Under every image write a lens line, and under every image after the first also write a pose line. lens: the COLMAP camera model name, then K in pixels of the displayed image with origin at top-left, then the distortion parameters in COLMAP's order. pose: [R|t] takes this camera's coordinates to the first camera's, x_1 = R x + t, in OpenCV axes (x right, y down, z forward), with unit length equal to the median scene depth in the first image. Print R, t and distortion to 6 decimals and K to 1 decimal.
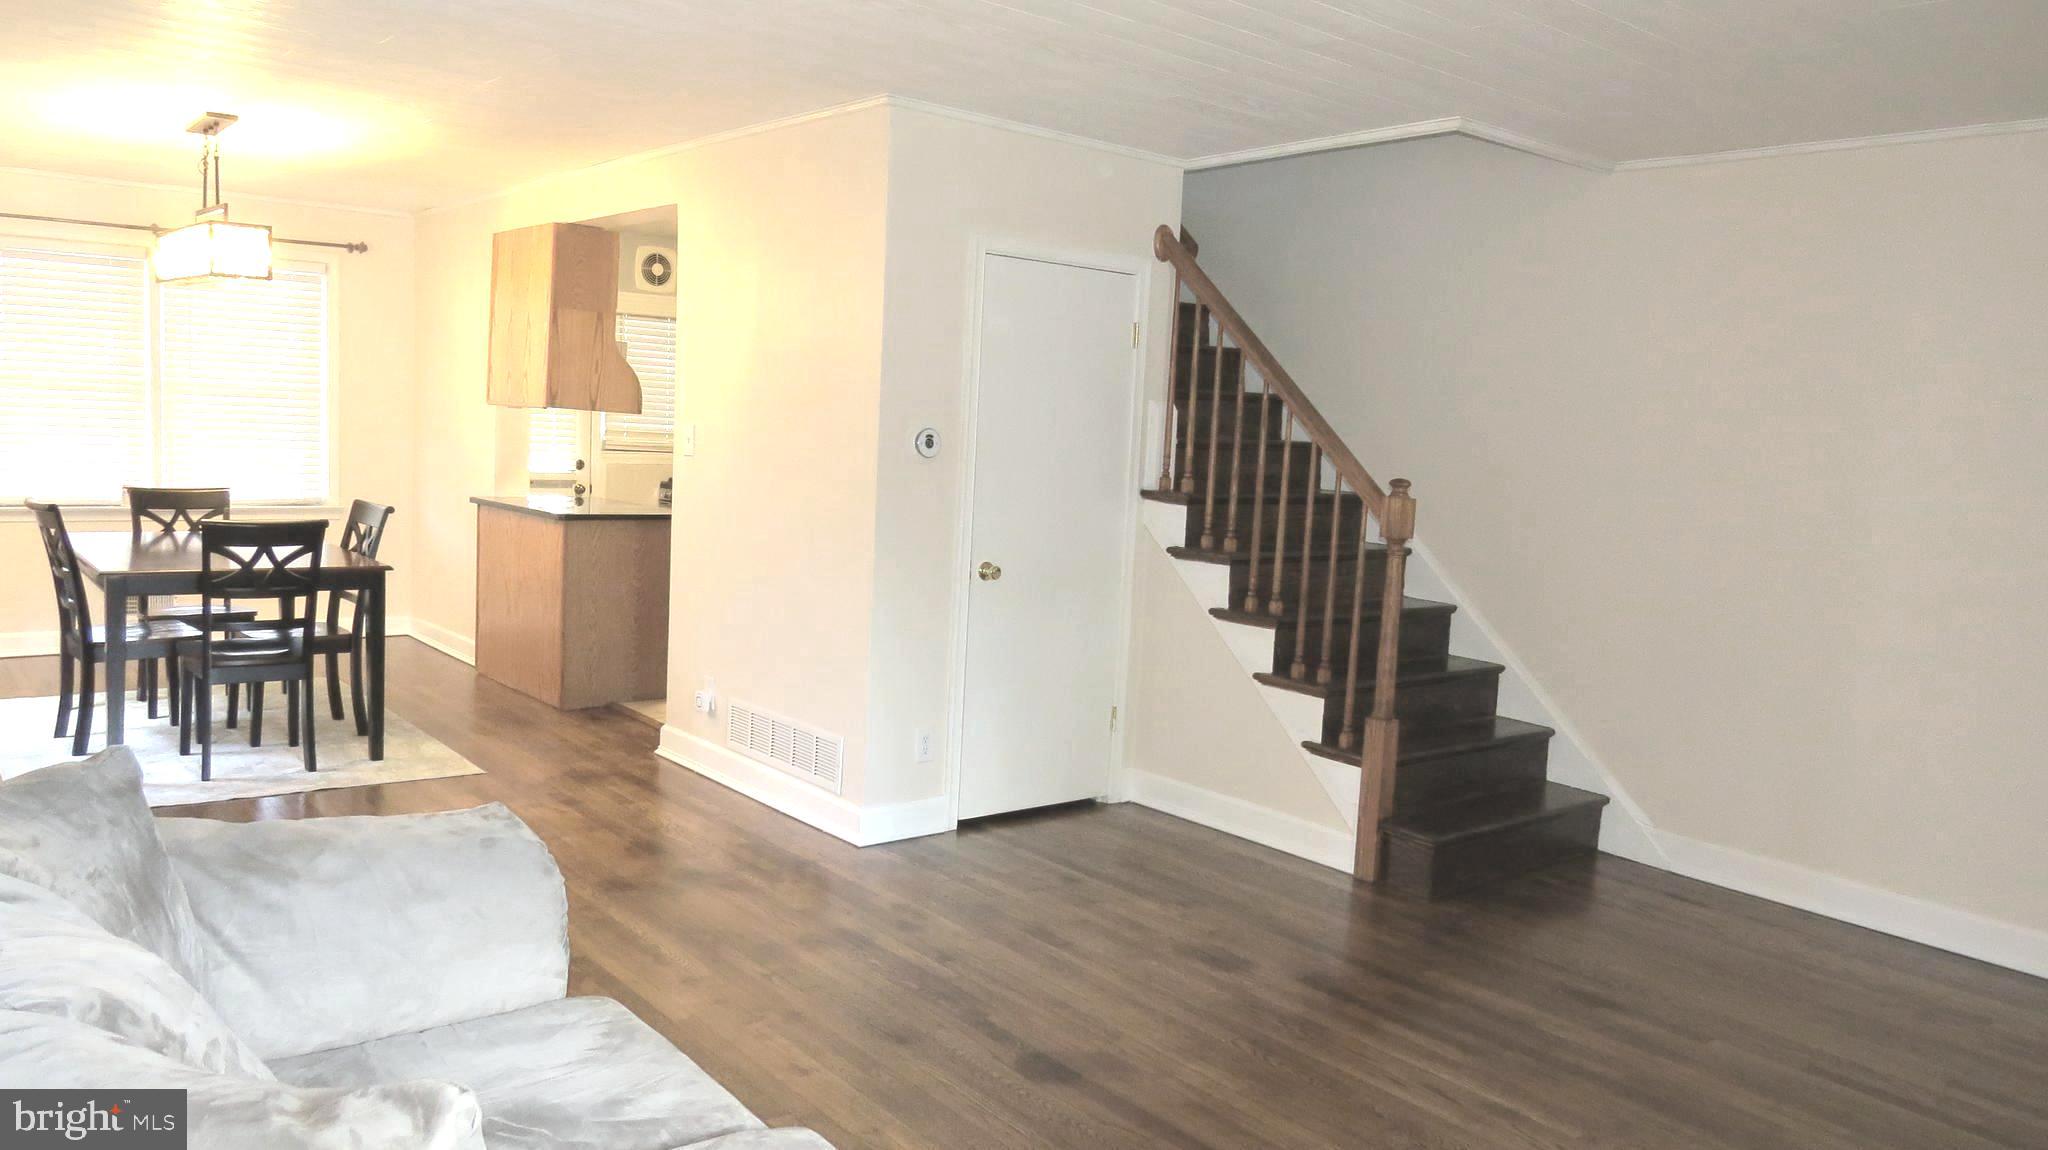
lens RADIAL K [[1471.0, 0, 1026.7], [0, 1471.0, 555.1], [0, 0, 1]] dist [-0.015028, 0.001406]
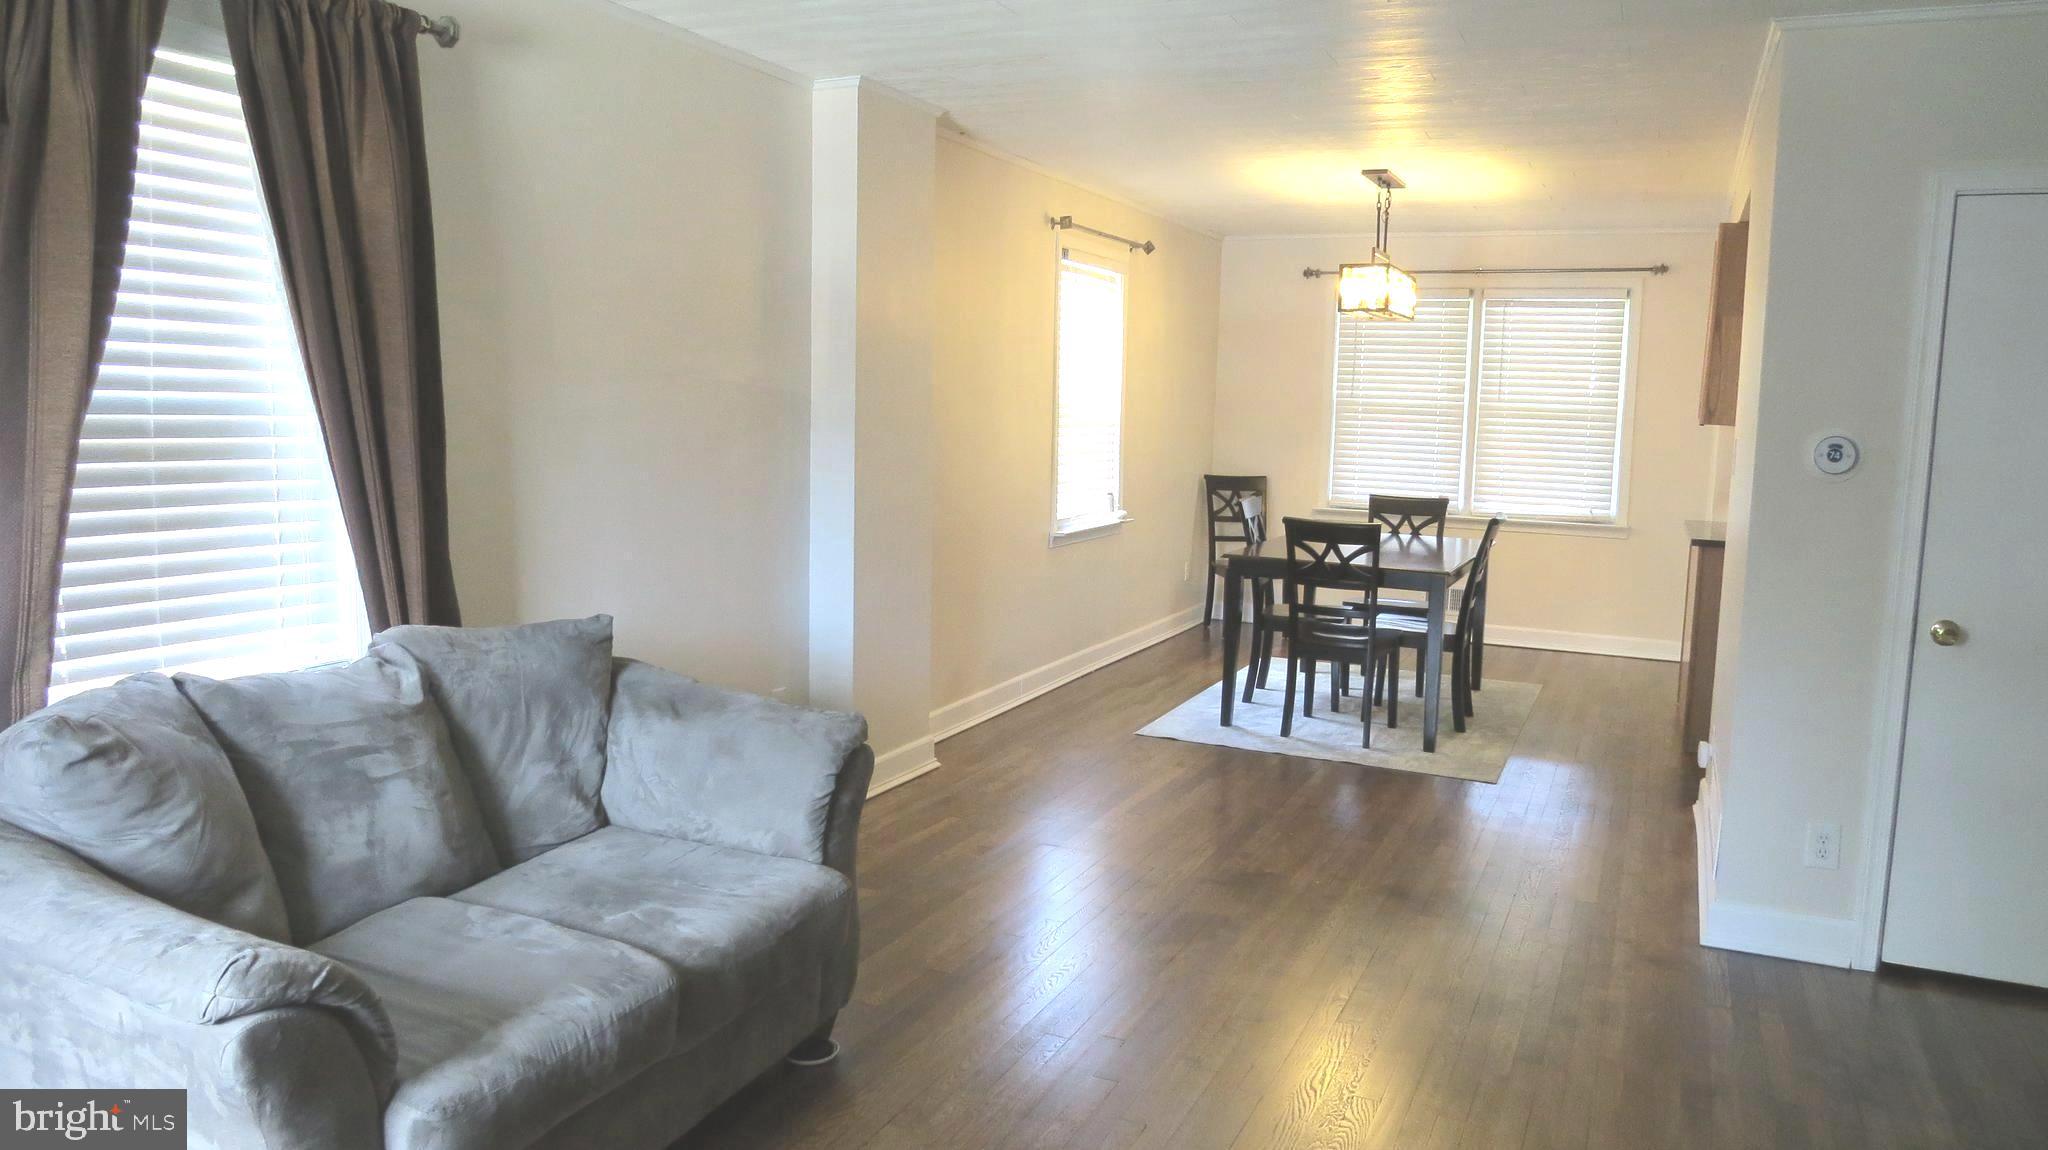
lens RADIAL K [[1471.0, 0, 1040.6], [0, 1471.0, 565.7], [0, 0, 1]] dist [-0.015028, 0.001406]
pose [[0.470590, 0.071919, -0.879416, 0.392977], [-0.086990, 0.995599, 0.034871, -0.008863], [0.878053, 0.060090, 0.474775, 0.260198]]
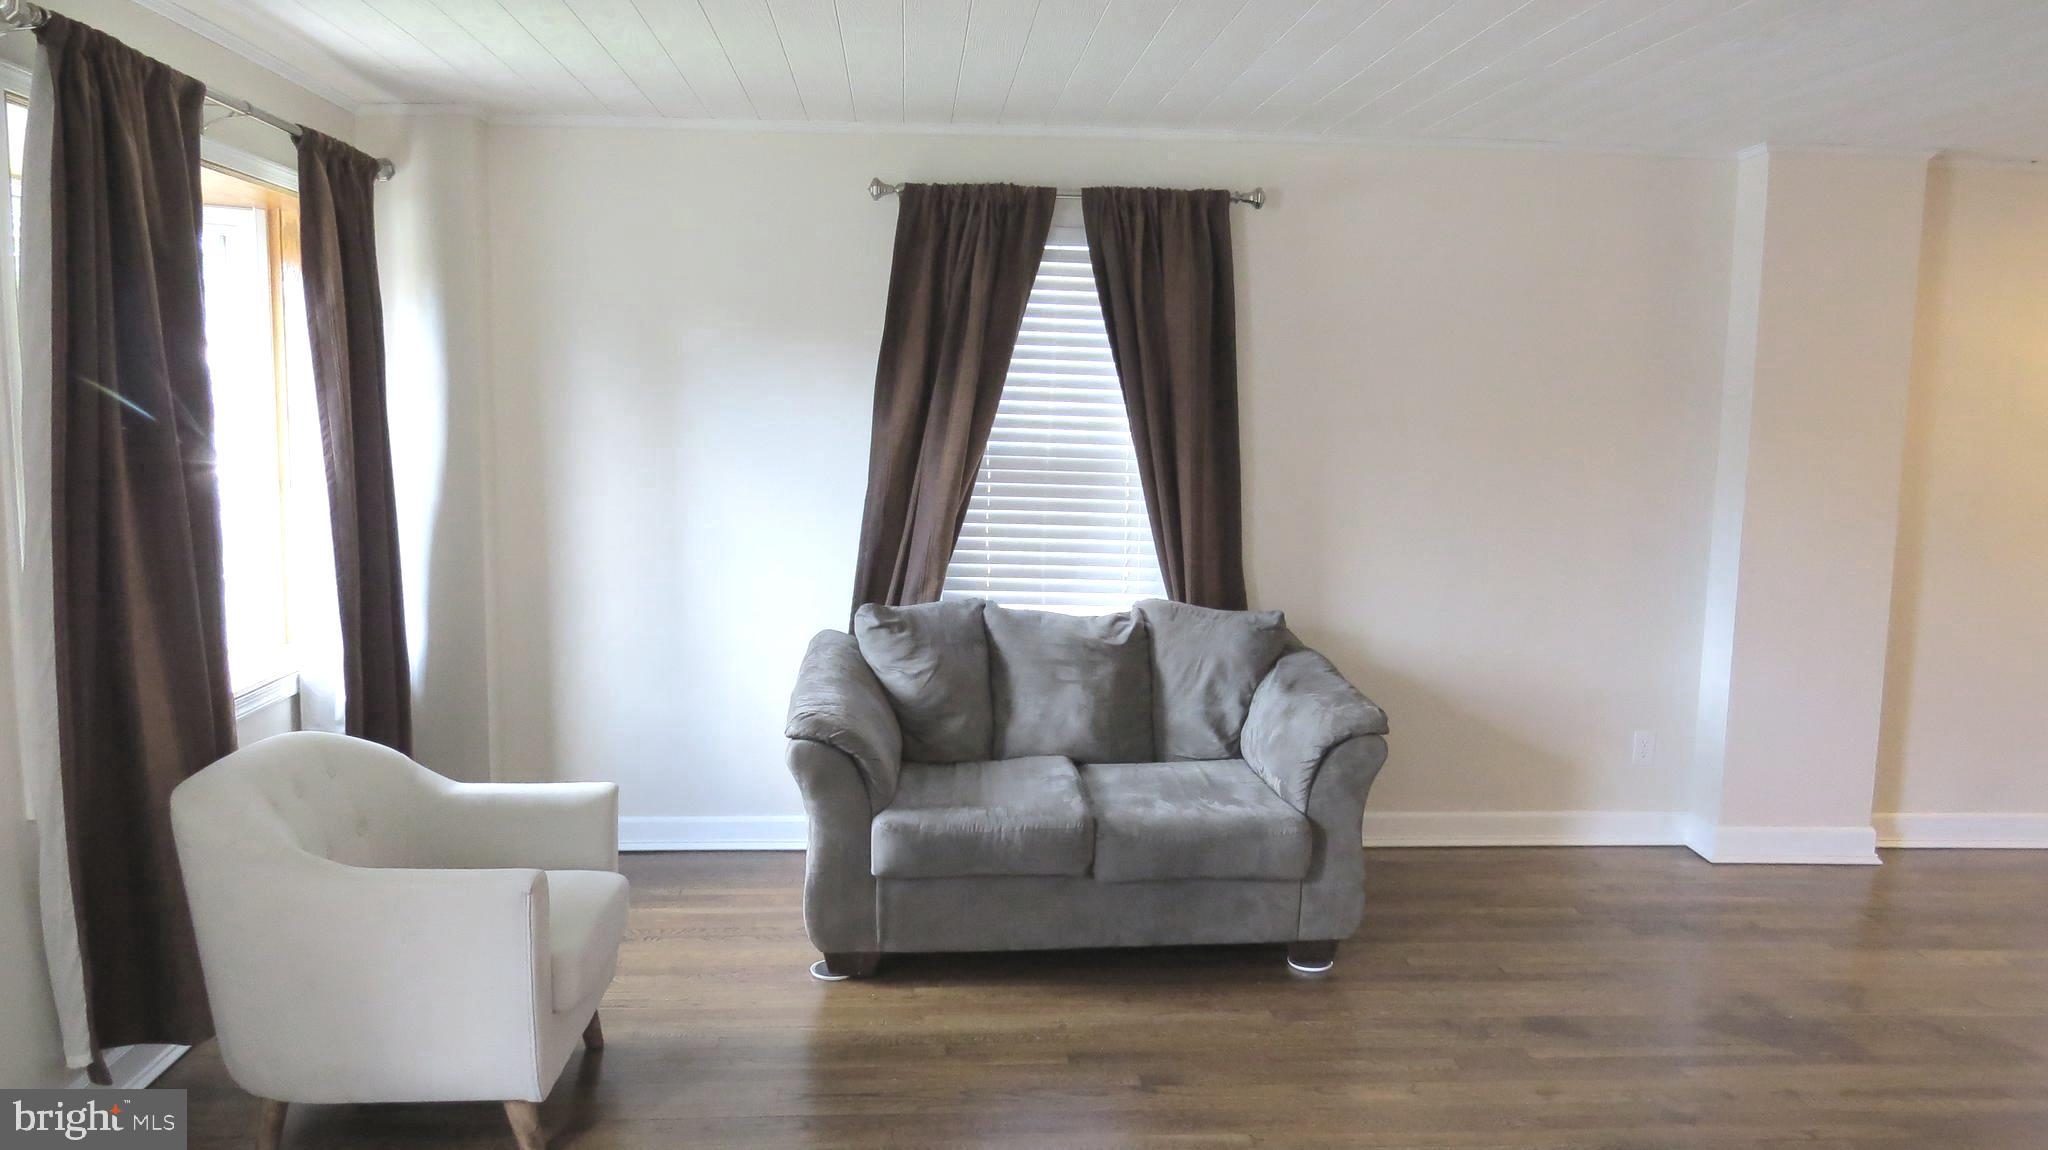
lens RADIAL K [[1471.0, 0, 1018.2], [0, 1471.0, 574.0], [0, 0, 1]] dist [-0.015028, 0.001406]
pose [[-0.541068, 0.038780, -0.840084, 0.557272], [-0.130885, 0.982881, 0.129670, -0.062763], [0.830731, 0.180115, -0.526730, 0.720333]]
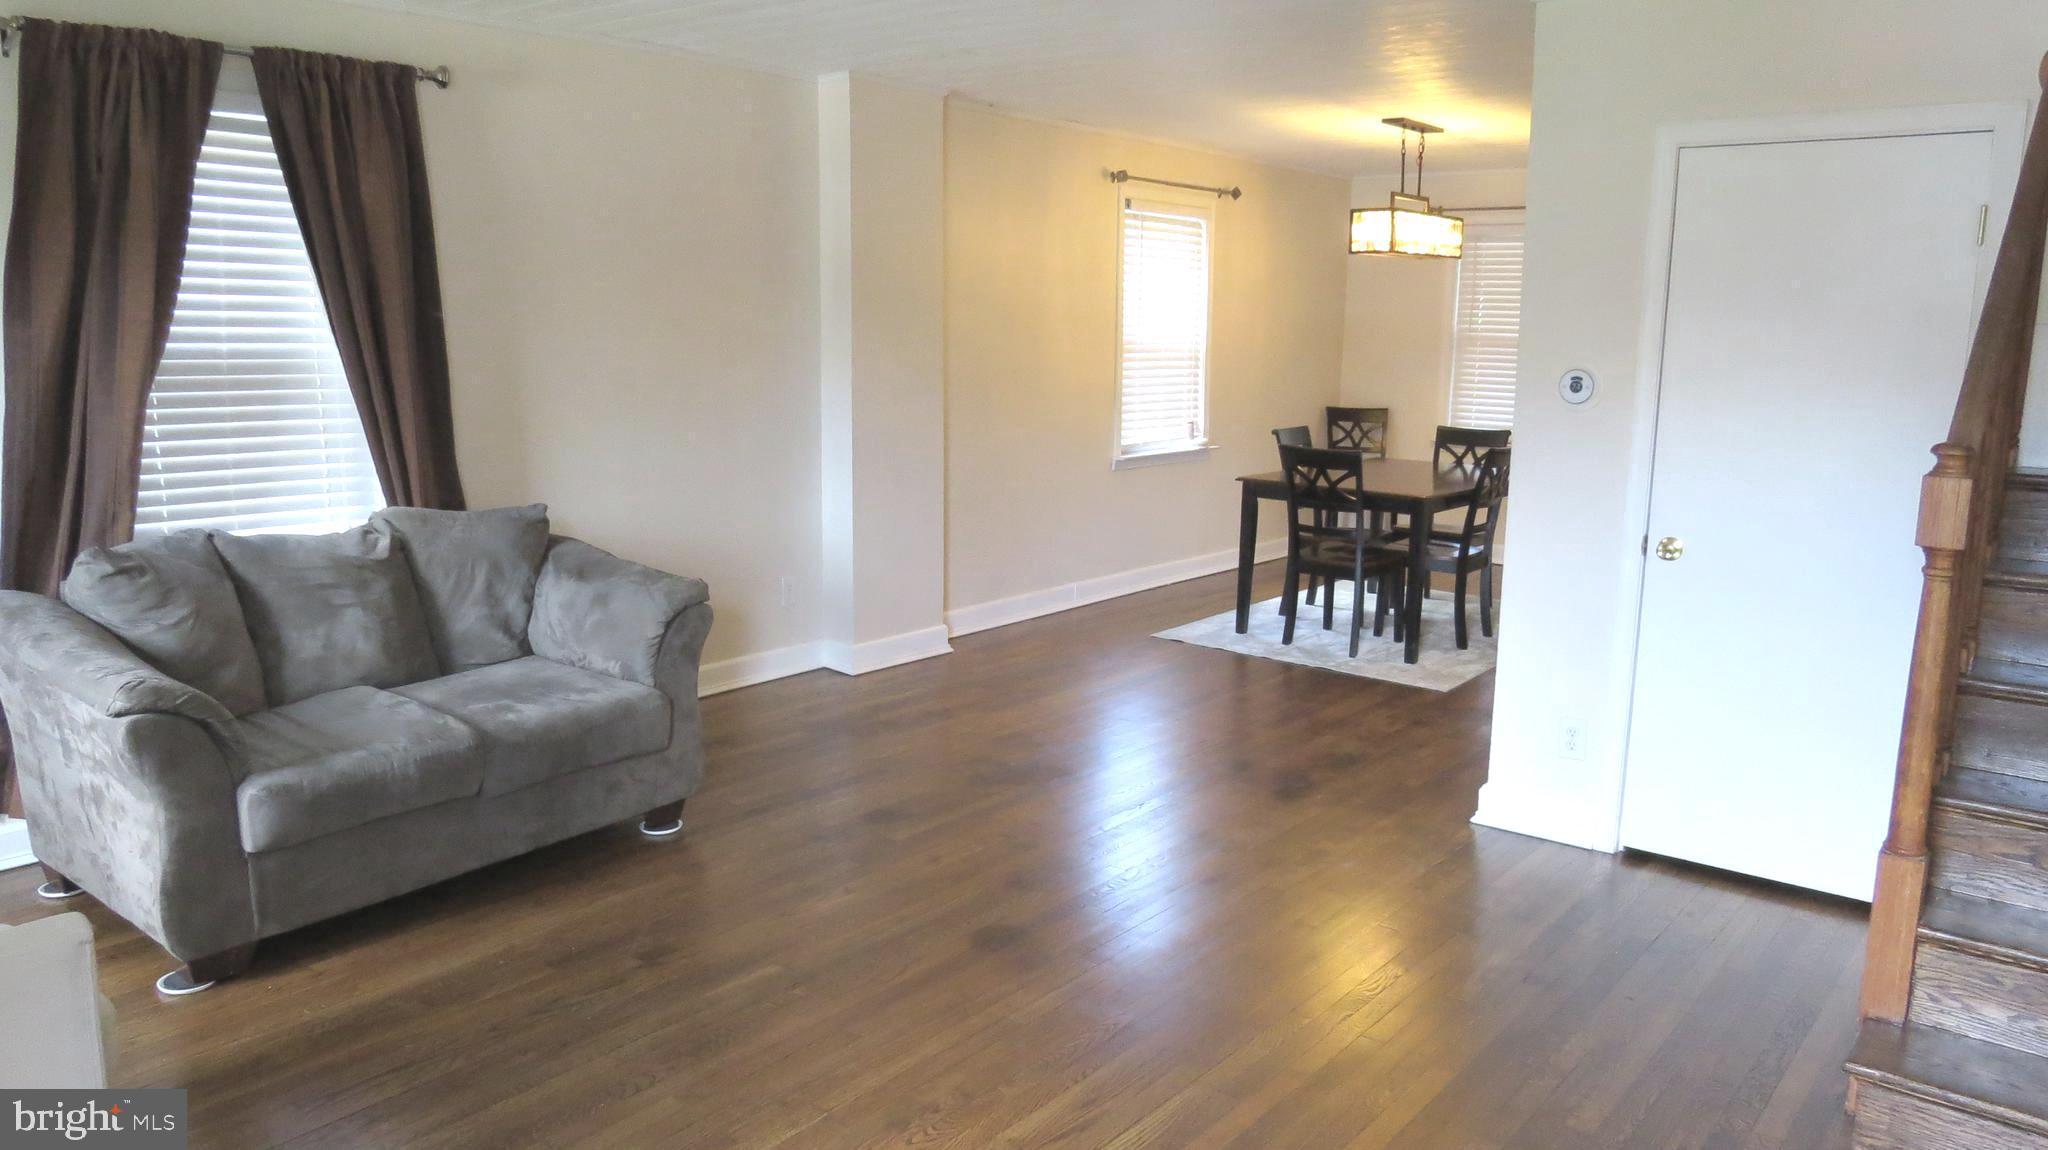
lens RADIAL K [[1471.0, 0, 1027.4], [0, 1471.0, 560.5], [0, 0, 1]] dist [-0.015028, 0.001406]
pose [[0.237488, 0.118728, -0.964107, 0.652896], [-0.095235, 0.990567, 0.098527, -0.028367], [0.966711, 0.068418, 0.246555, 0.462612]]
